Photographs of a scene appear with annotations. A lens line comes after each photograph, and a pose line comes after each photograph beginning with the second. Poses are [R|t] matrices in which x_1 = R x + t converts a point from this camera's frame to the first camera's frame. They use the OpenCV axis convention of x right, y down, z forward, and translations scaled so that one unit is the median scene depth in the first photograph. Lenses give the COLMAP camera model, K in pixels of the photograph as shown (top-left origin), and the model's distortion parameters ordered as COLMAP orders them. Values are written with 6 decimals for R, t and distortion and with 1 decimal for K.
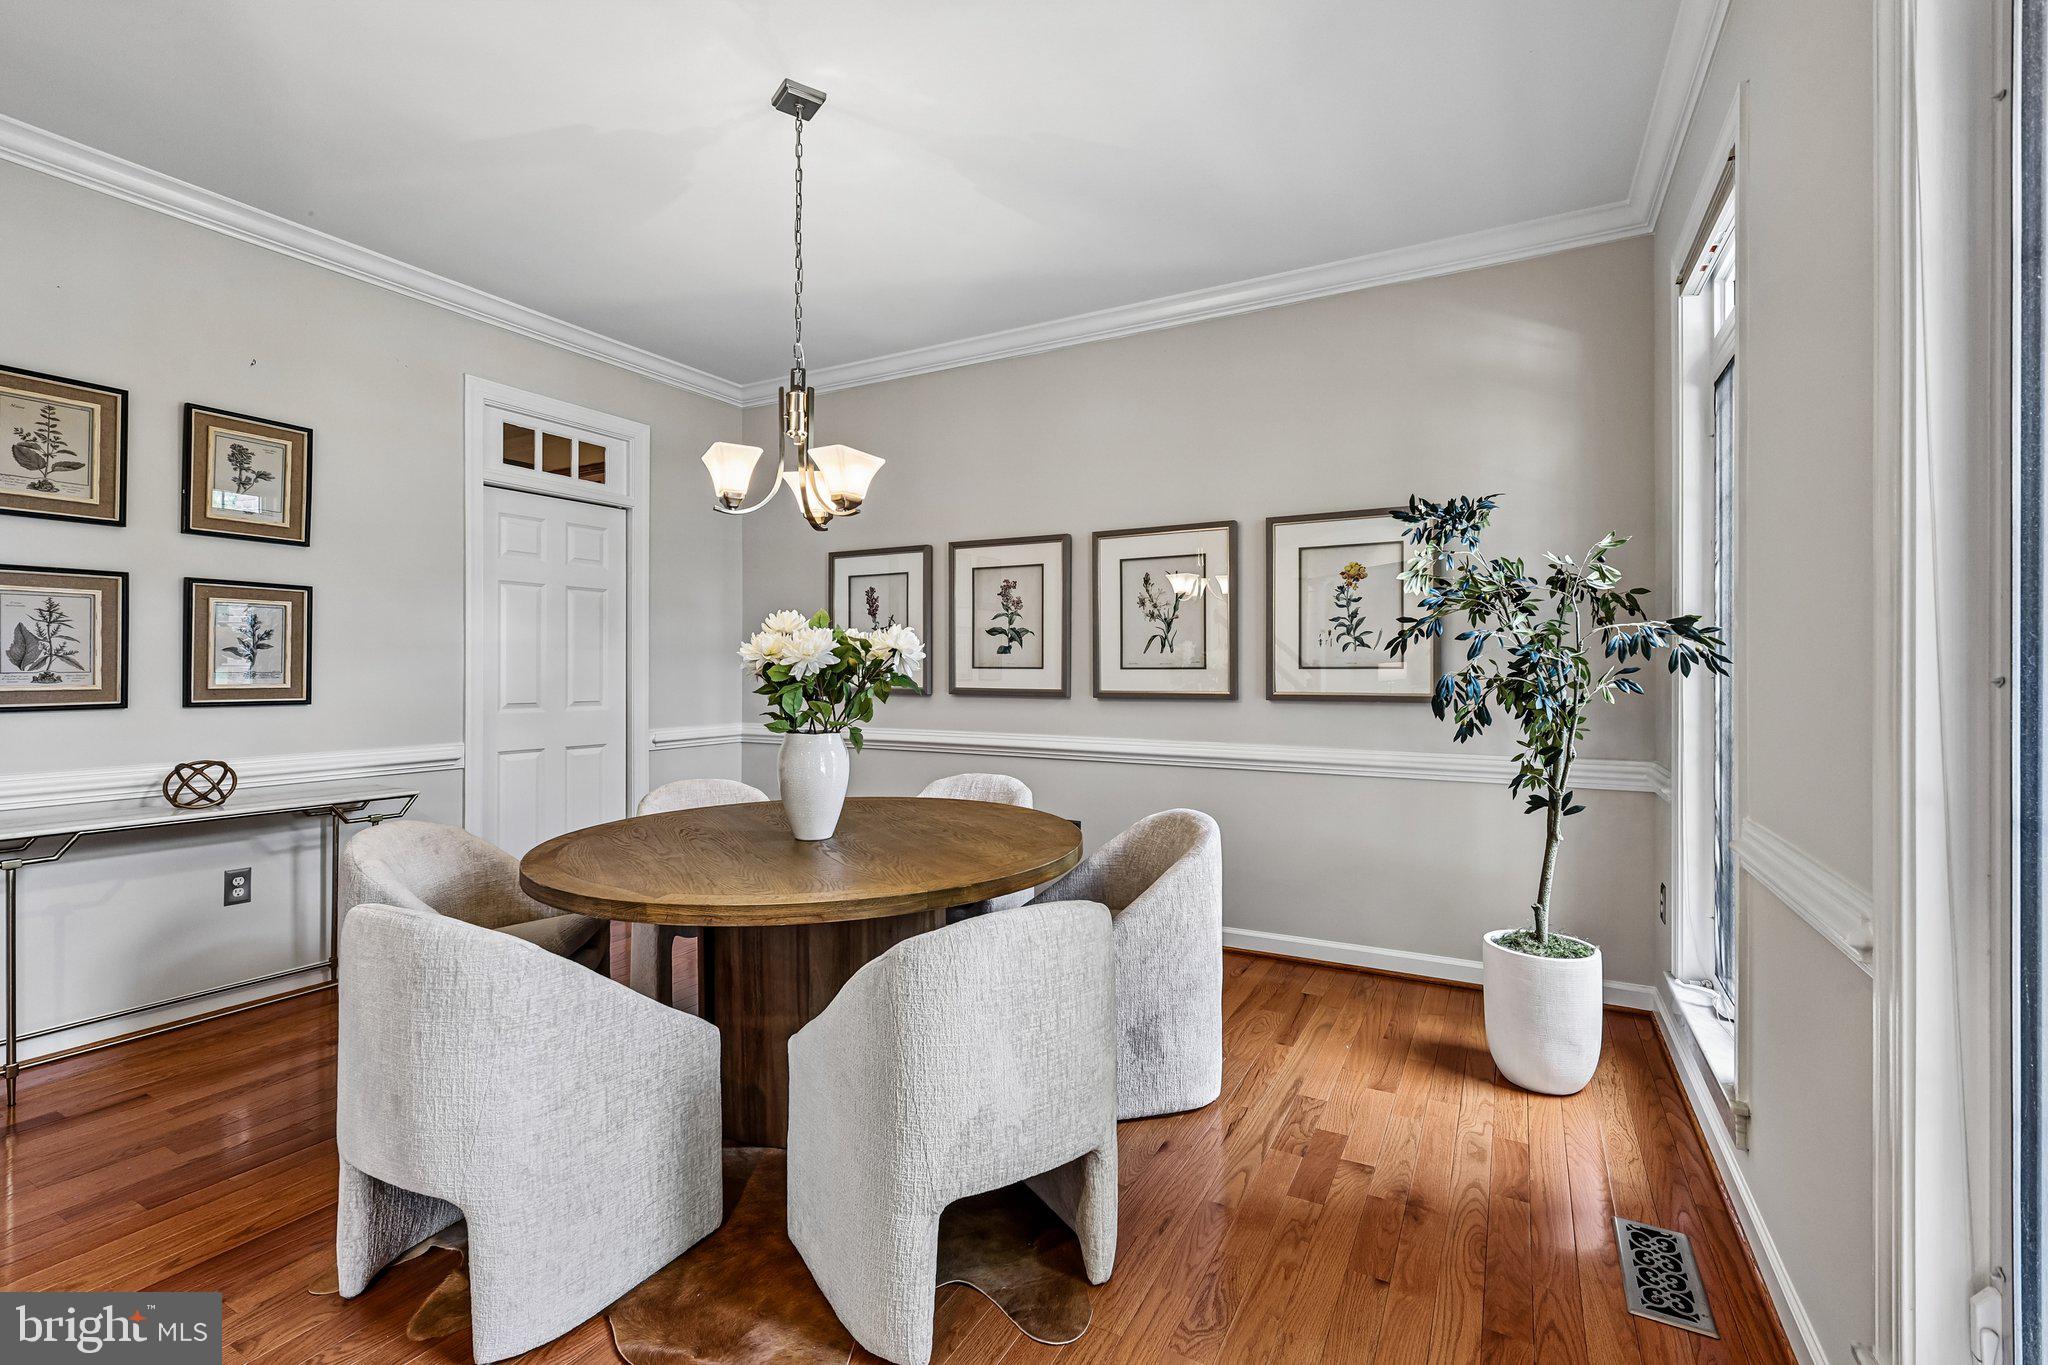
lens RADIAL K [[912.8, 0, 1021.1], [0, 912.8, 667.8], [0, 0, 1]] dist [0.001665, -0.000047]
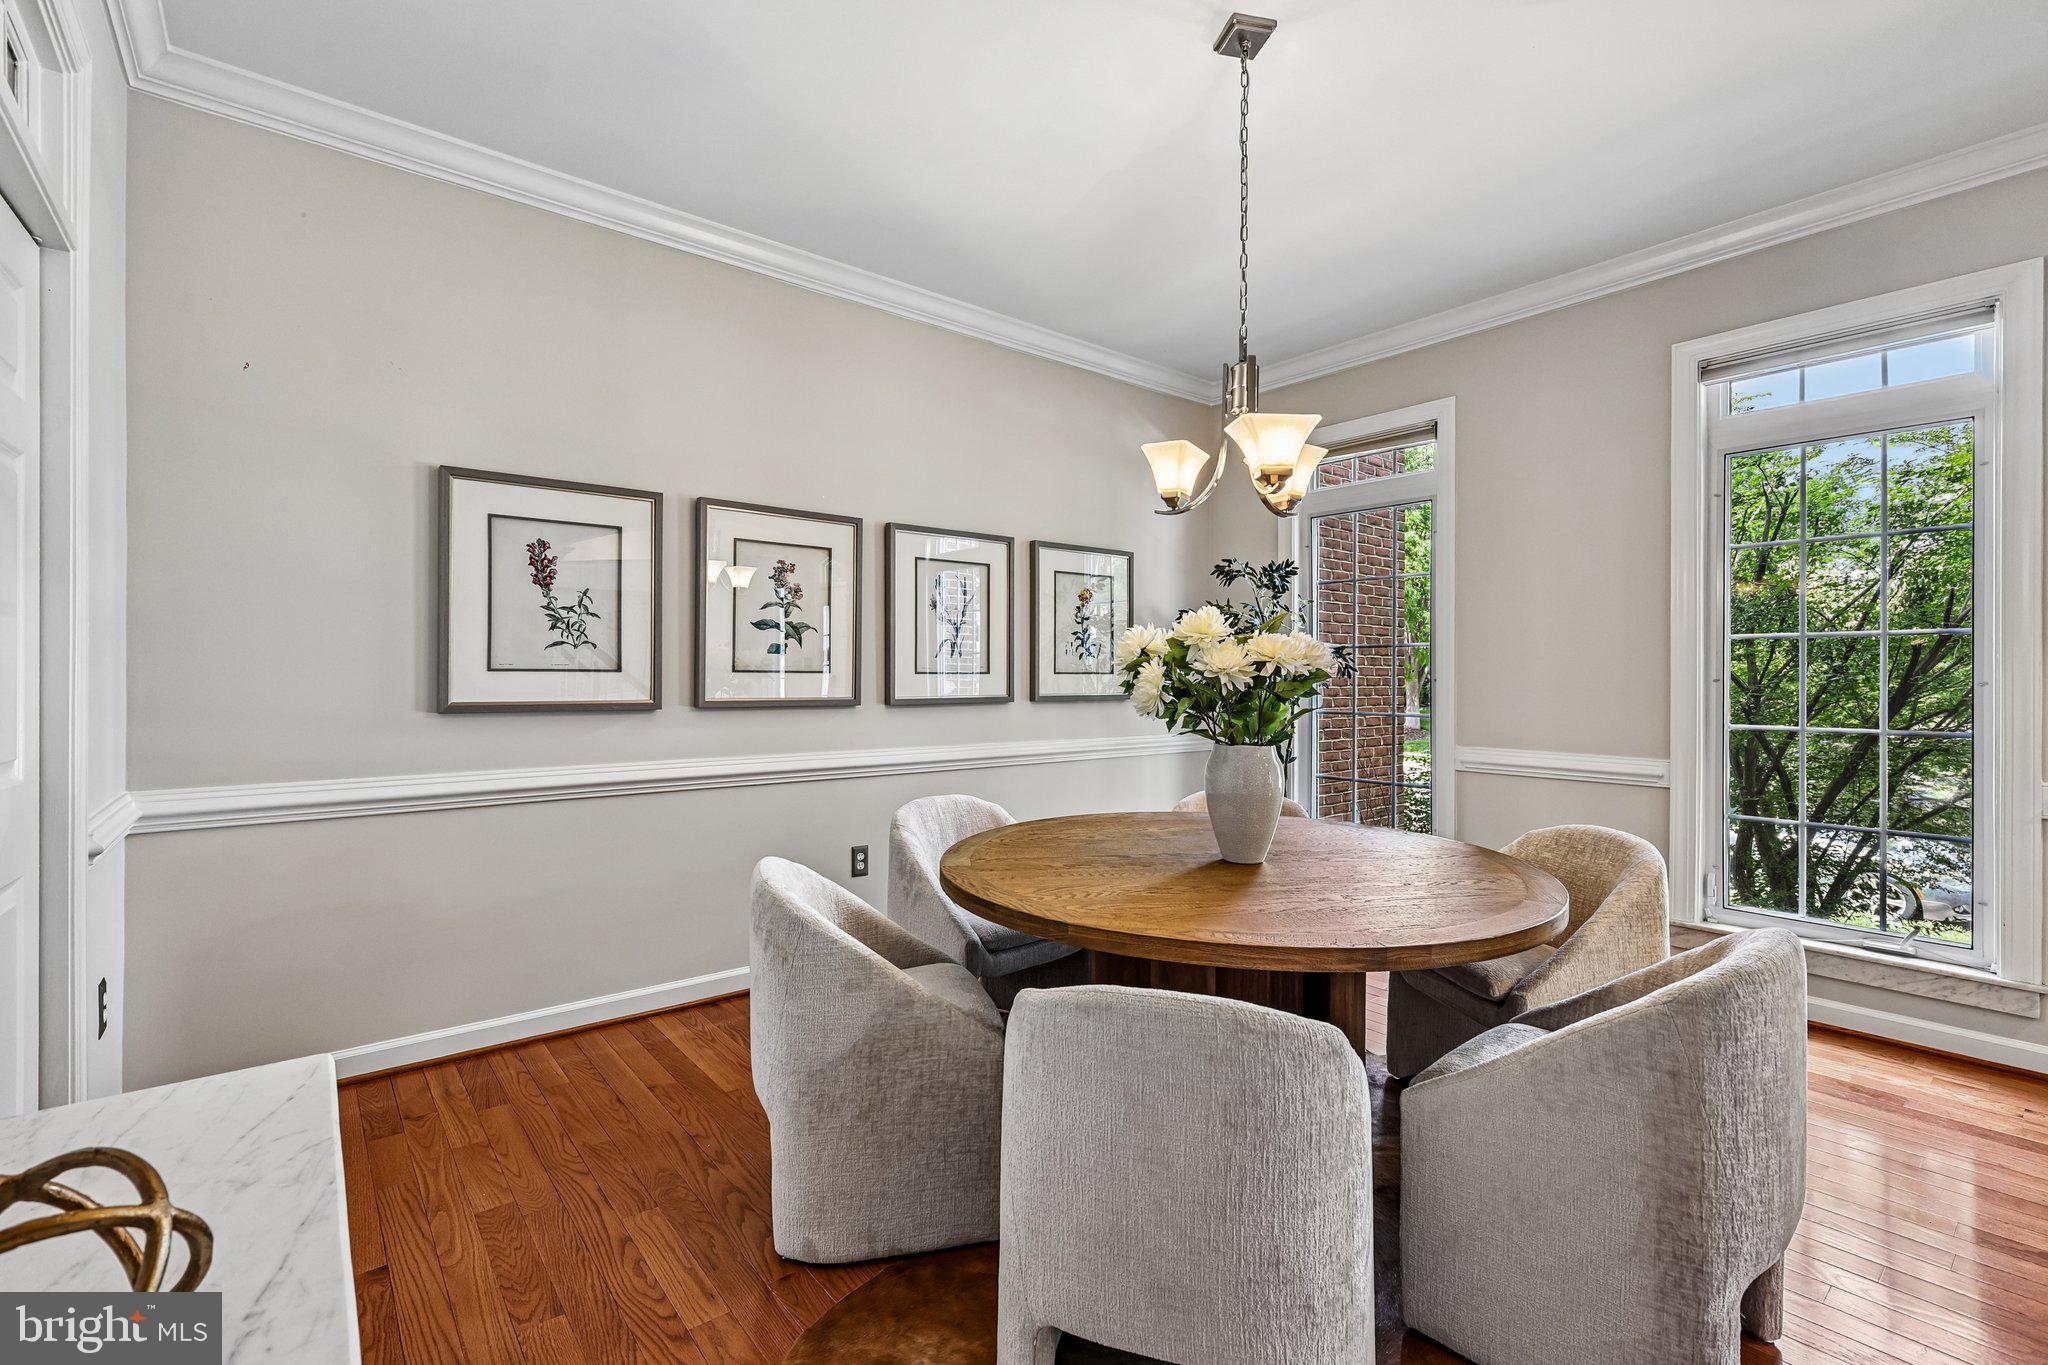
lens RADIAL K [[912.8, 0, 1021.1], [0, 912.8, 667.8], [0, 0, 1]] dist [0.001665, -0.000047]
pose [[0.363270, 0.007120, 0.931657, -0.684265], [-0.005555, 0.999970, -0.005476, -0.000282], [-0.931667, -0.003186, 0.363298, 0.524892]]
